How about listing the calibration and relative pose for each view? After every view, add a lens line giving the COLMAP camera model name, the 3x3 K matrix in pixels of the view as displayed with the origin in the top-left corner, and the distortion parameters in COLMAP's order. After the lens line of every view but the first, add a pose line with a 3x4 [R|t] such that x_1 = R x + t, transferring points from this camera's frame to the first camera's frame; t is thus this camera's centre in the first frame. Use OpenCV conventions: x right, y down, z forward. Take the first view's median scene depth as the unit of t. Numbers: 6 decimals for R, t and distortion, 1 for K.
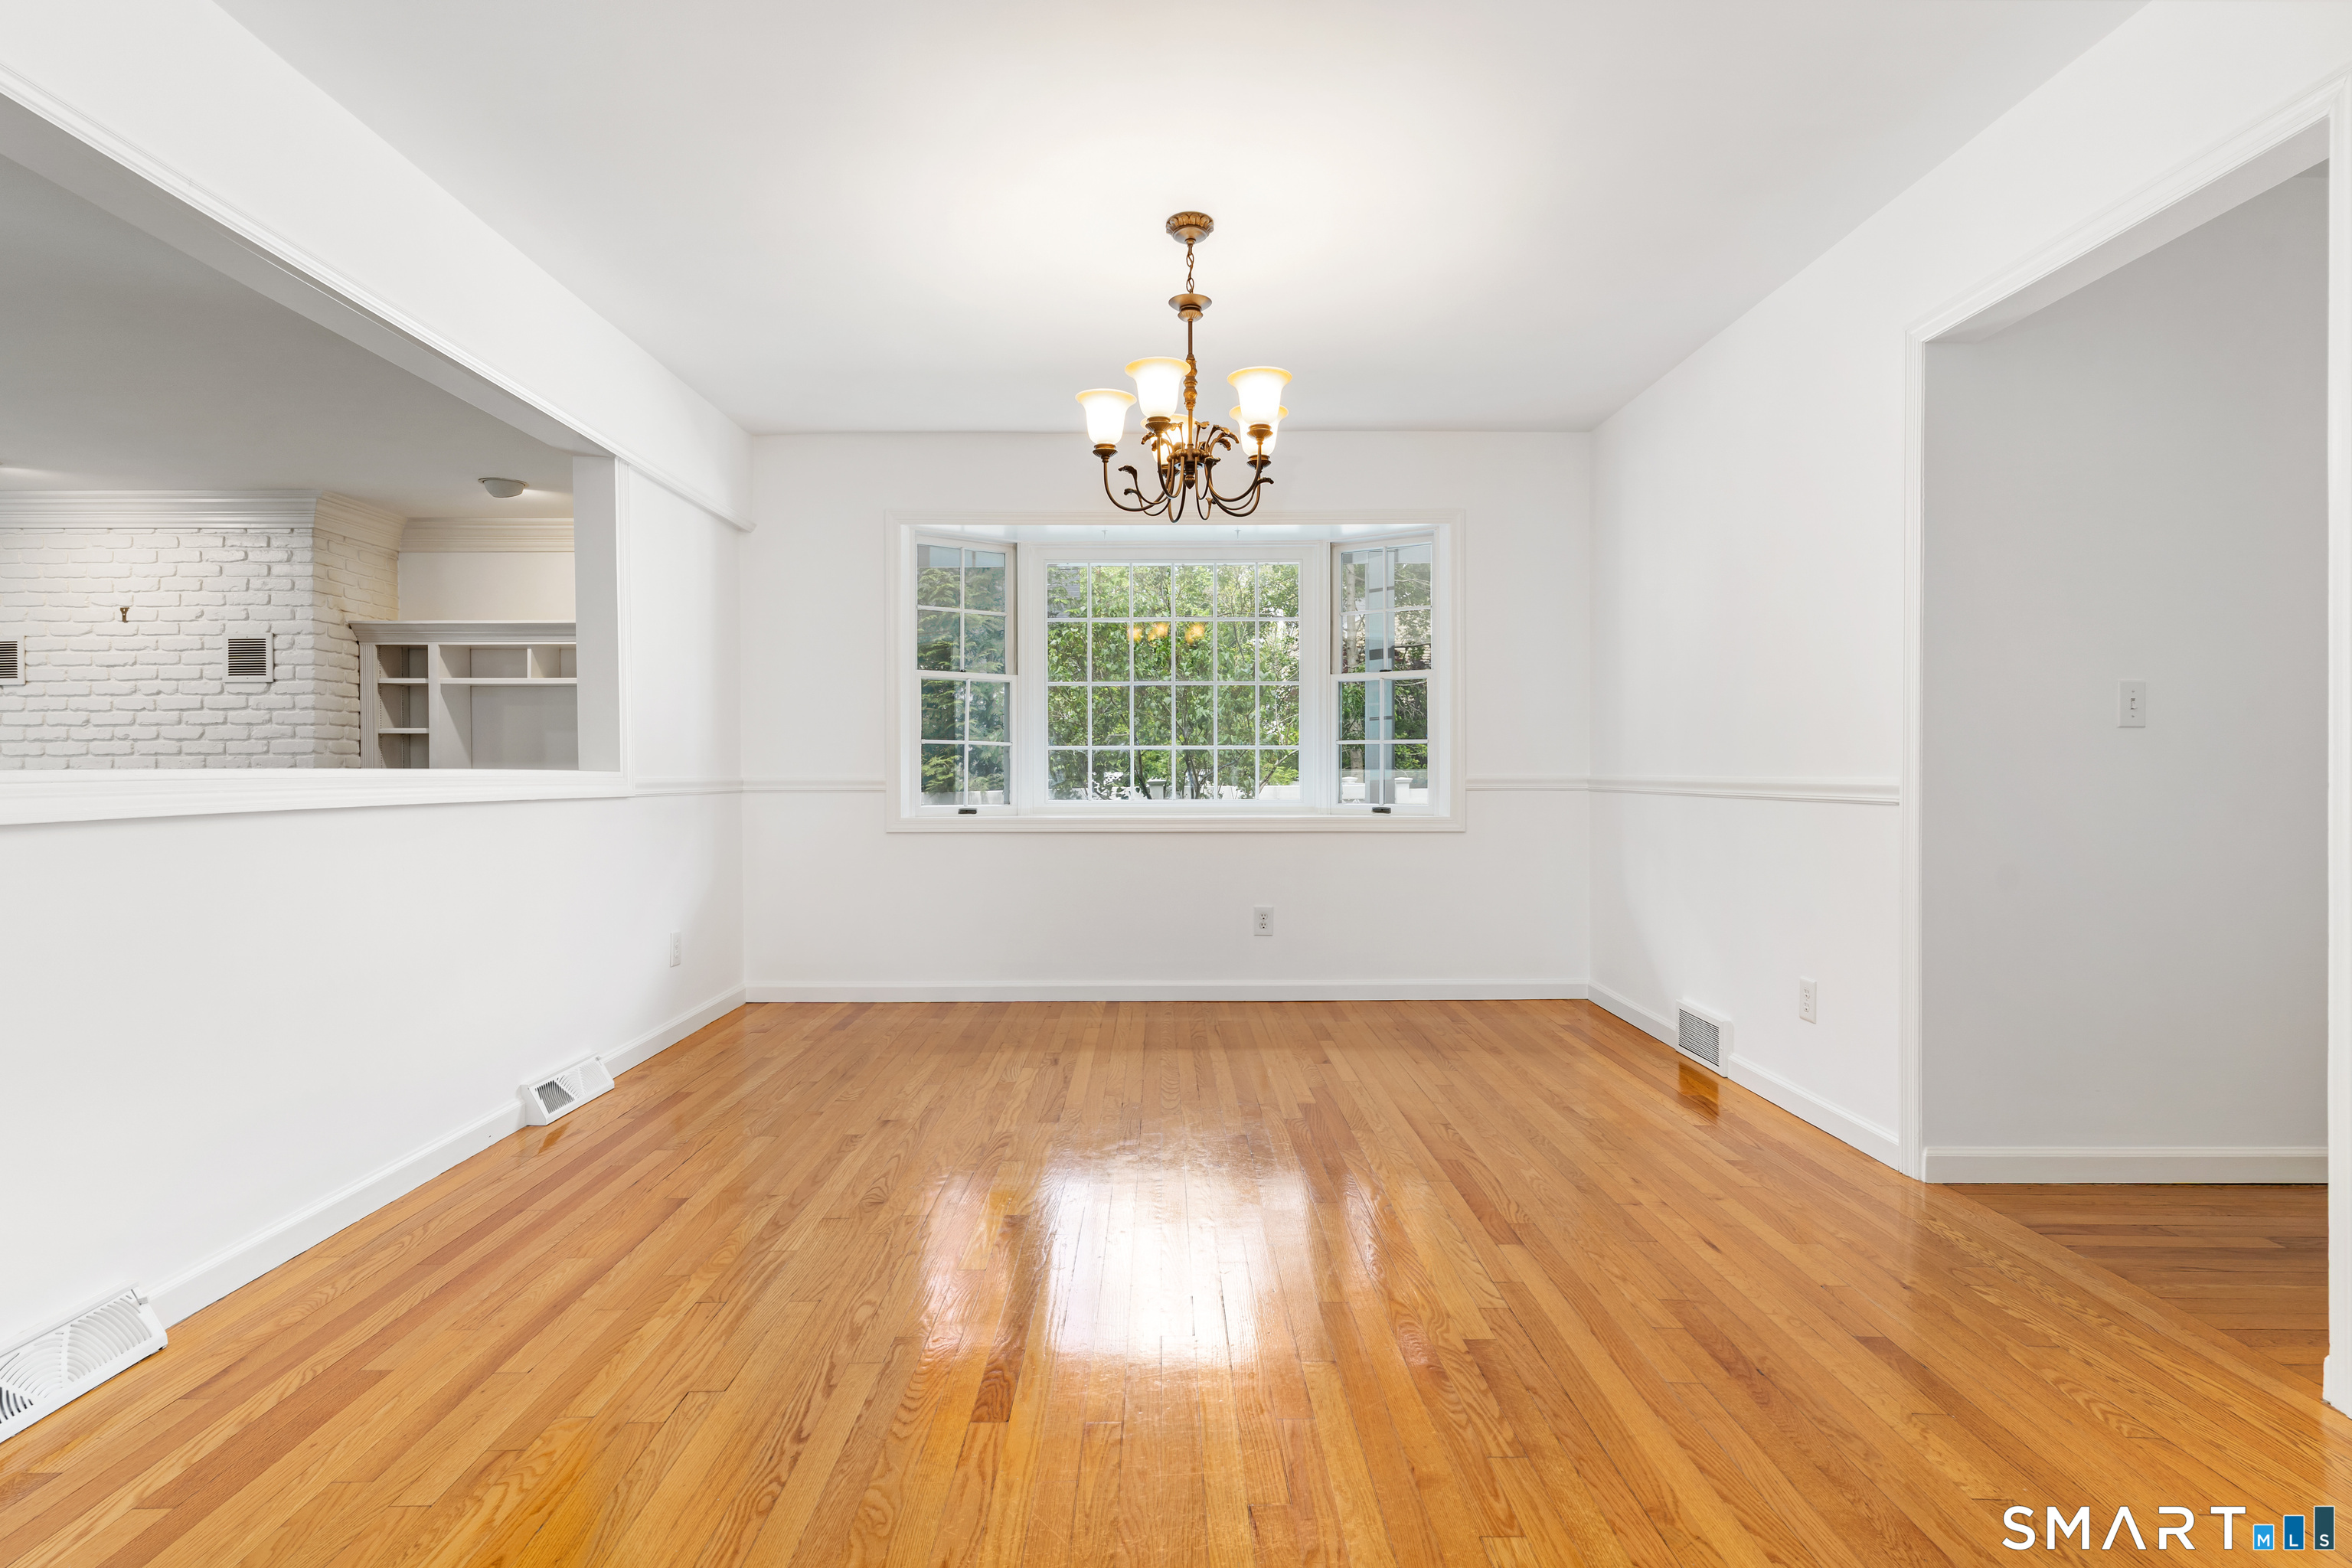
lens RADIAL K [[1134.4, 0, 1174.6], [0, 1134.4, 779.8], [0, 0, 1]] dist [0.003041, 0.000796]
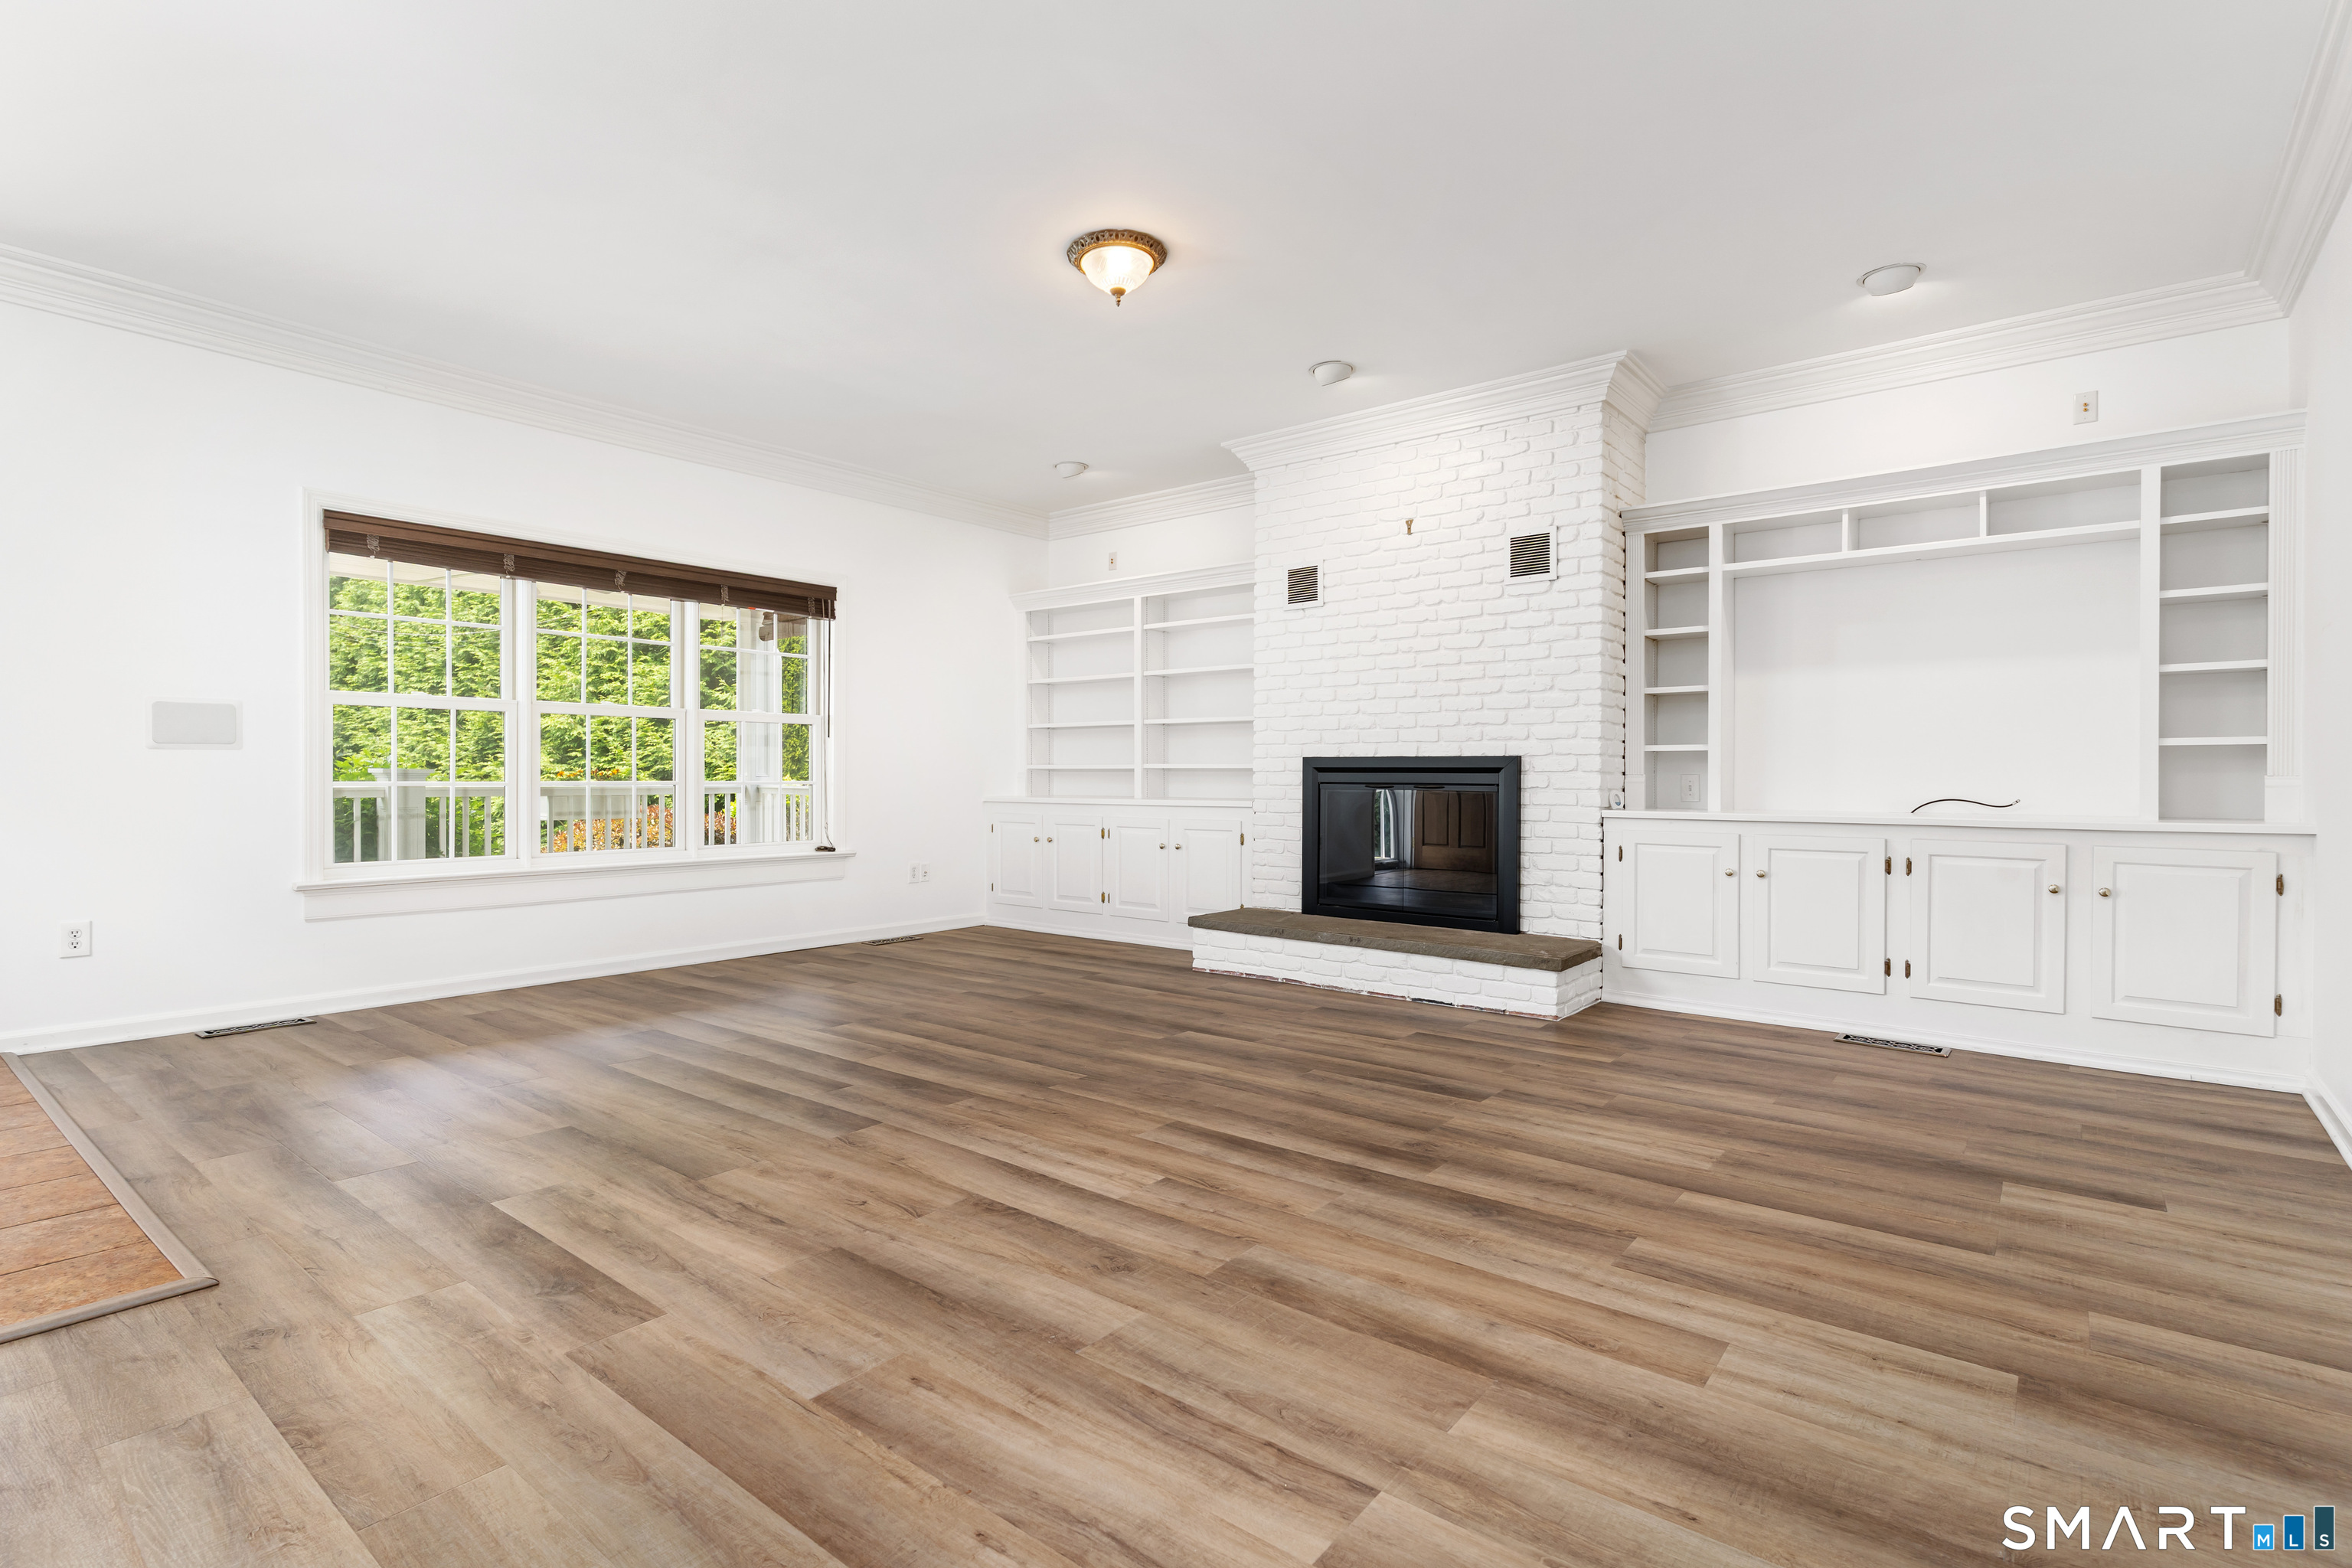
lens RADIAL K [[1134.4, 0, 1172.9], [0, 1134.4, 778.7], [0, 0, 1]] dist [0.003041, 0.000796]
pose [[0.771063, 0.014727, -0.636588, -0.445922], [-0.006798, 0.999866, 0.014898, 0.062451], [0.636722, -0.007160, 0.771060, 0.098298]]
